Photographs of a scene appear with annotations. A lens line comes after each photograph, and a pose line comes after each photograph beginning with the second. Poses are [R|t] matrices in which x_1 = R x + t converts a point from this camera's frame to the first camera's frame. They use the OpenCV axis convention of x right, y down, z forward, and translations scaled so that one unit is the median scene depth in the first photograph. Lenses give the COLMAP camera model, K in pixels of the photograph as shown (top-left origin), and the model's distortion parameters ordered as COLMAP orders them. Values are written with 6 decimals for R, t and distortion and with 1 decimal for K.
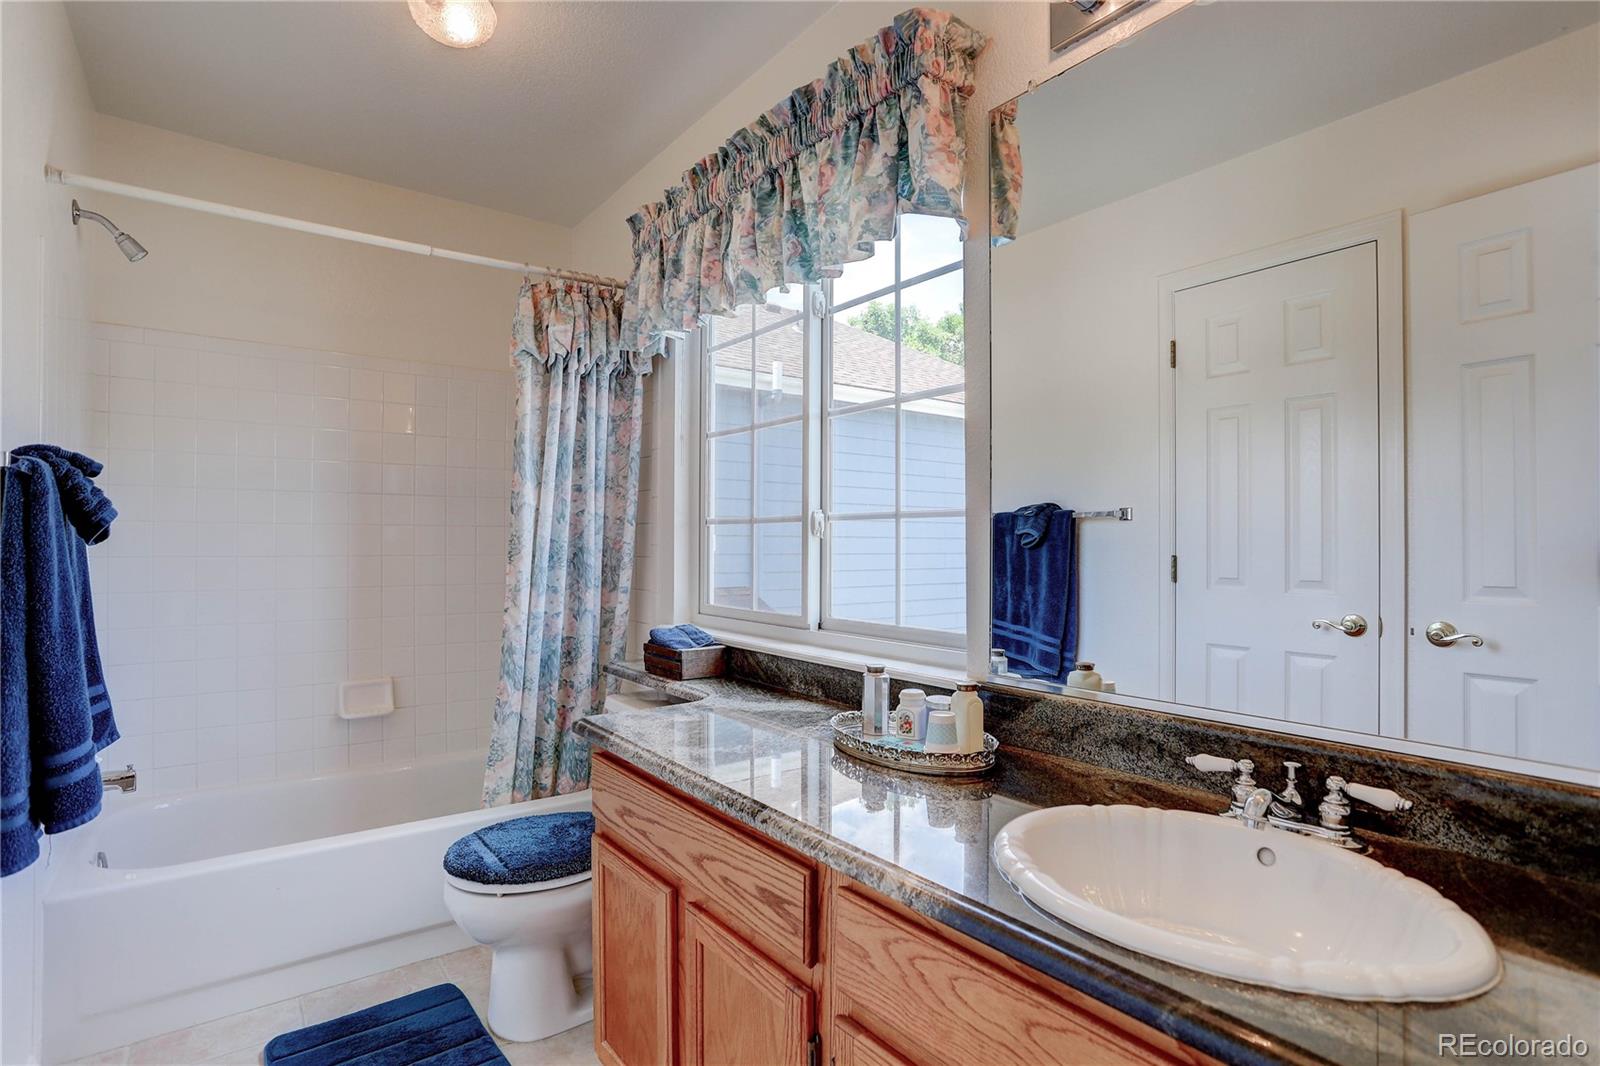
lens RADIAL K [[817.1, 0, 798.0], [0, 817.1, 534.8], [0, 0, 1]] dist [-0.048859, 0.015193]
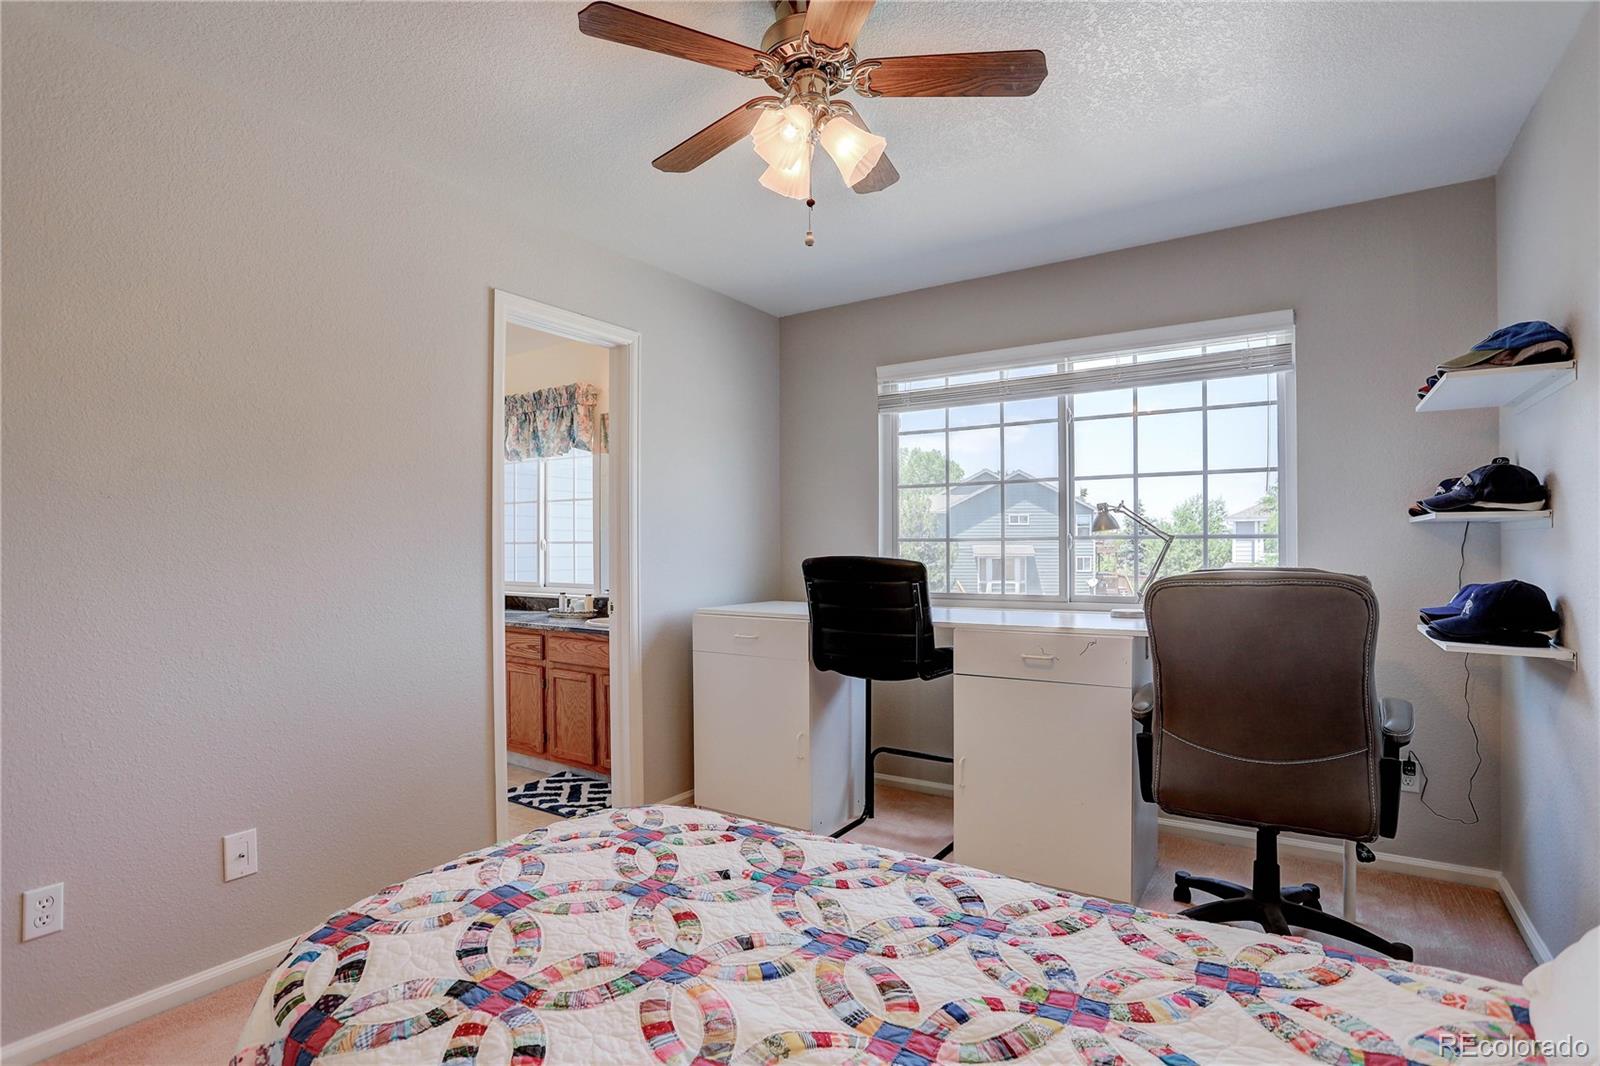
lens RADIAL K [[817.1, 0, 793.0], [0, 817.1, 537.7], [0, 0, 1]] dist [-0.048859, 0.015193]
pose [[0.948424, -0.003923, 0.316980, -0.051521], [0.003519, 0.999992, 0.001848, -0.048323], [-0.316985, -0.000637, 0.948430, -2.035984]]
